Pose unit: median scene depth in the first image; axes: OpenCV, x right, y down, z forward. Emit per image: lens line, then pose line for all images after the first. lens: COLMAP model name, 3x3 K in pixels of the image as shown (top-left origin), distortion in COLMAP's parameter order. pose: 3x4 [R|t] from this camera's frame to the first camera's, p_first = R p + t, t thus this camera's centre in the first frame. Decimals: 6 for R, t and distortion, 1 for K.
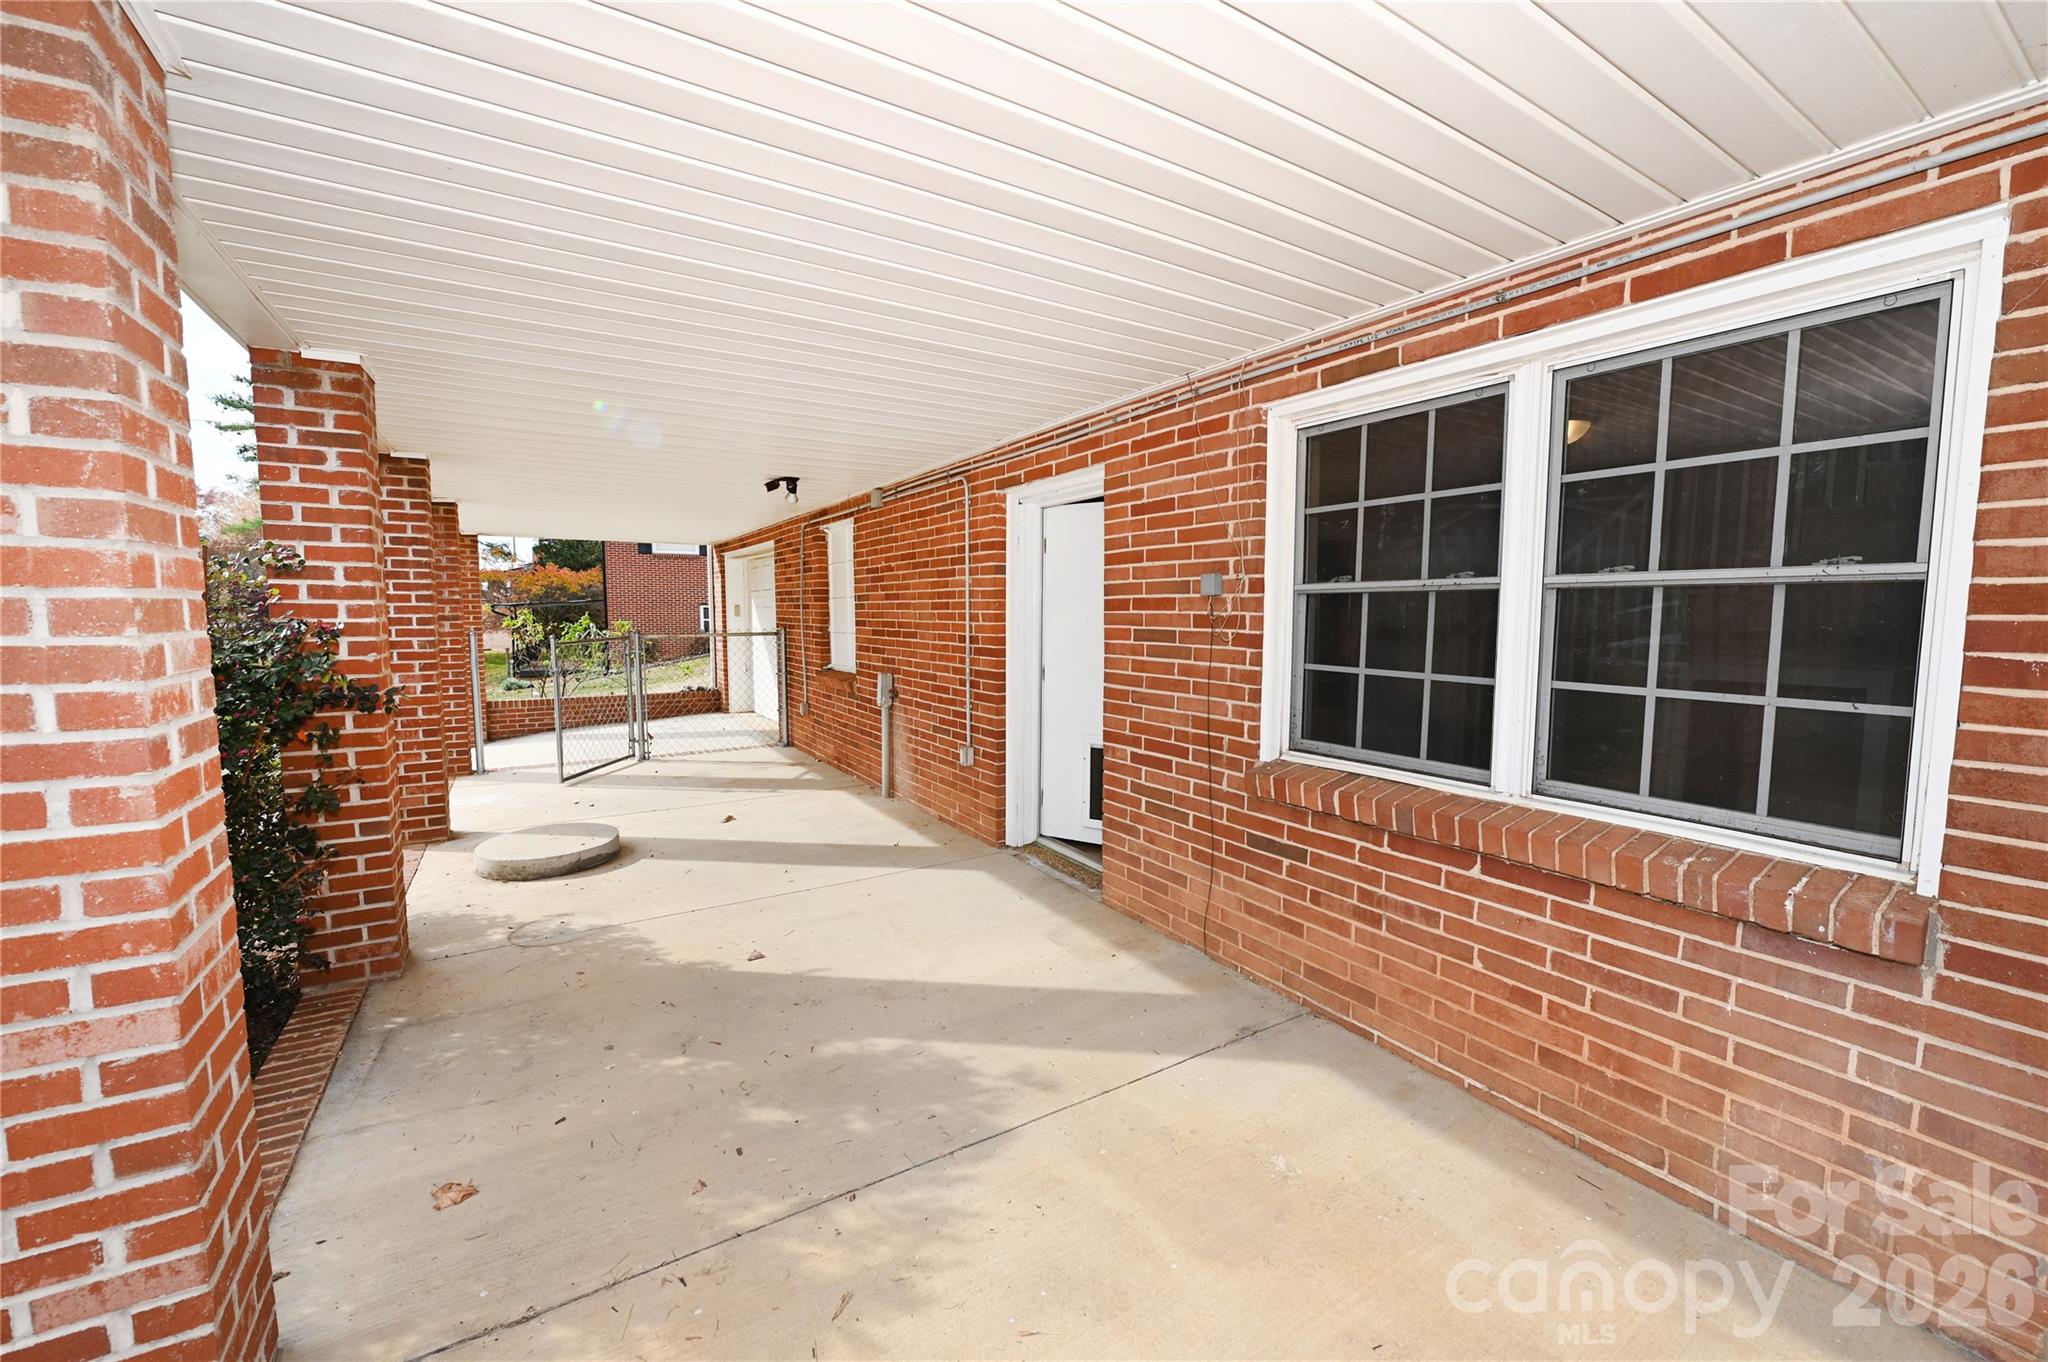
lens RADIAL K [[808.9, 0, 1025.8], [0, 808.9, 688.2], [0, 0, 1]] dist [-0.012619, 0.000244]
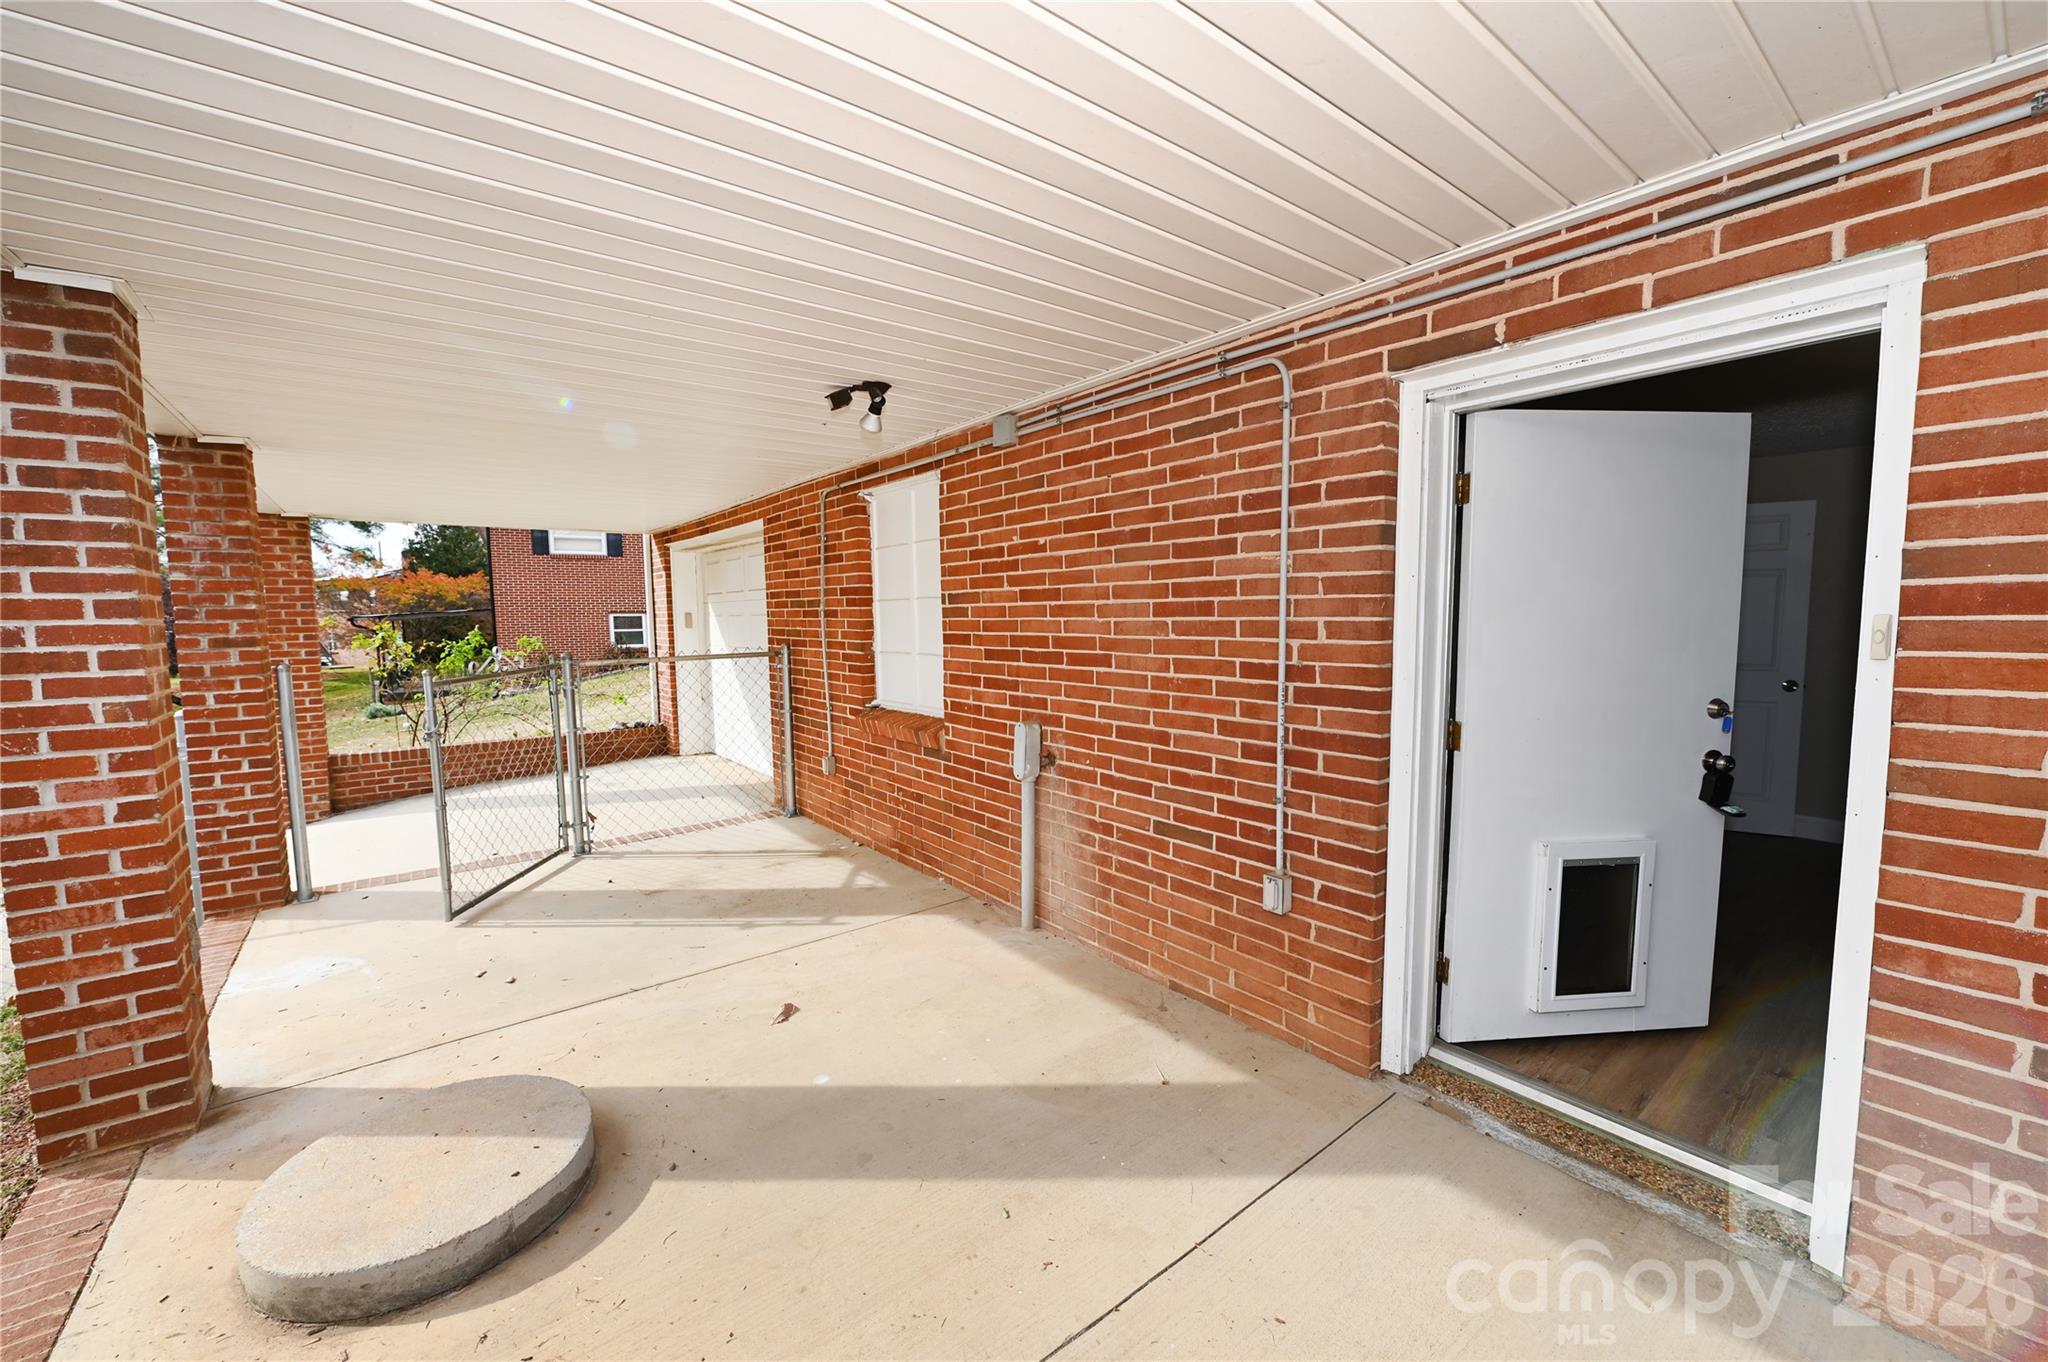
lens RADIAL K [[809.1, 0, 1020.3], [0, 809.1, 687.7], [0, 0, 1]] dist [-0.007705, -0.000765]
pose [[0.994456, -0.024774, 0.102194, -0.238400], [0.025158, 0.999680, -0.002465, -0.043502], [-0.102101, 0.005022, 0.994761, 0.406391]]
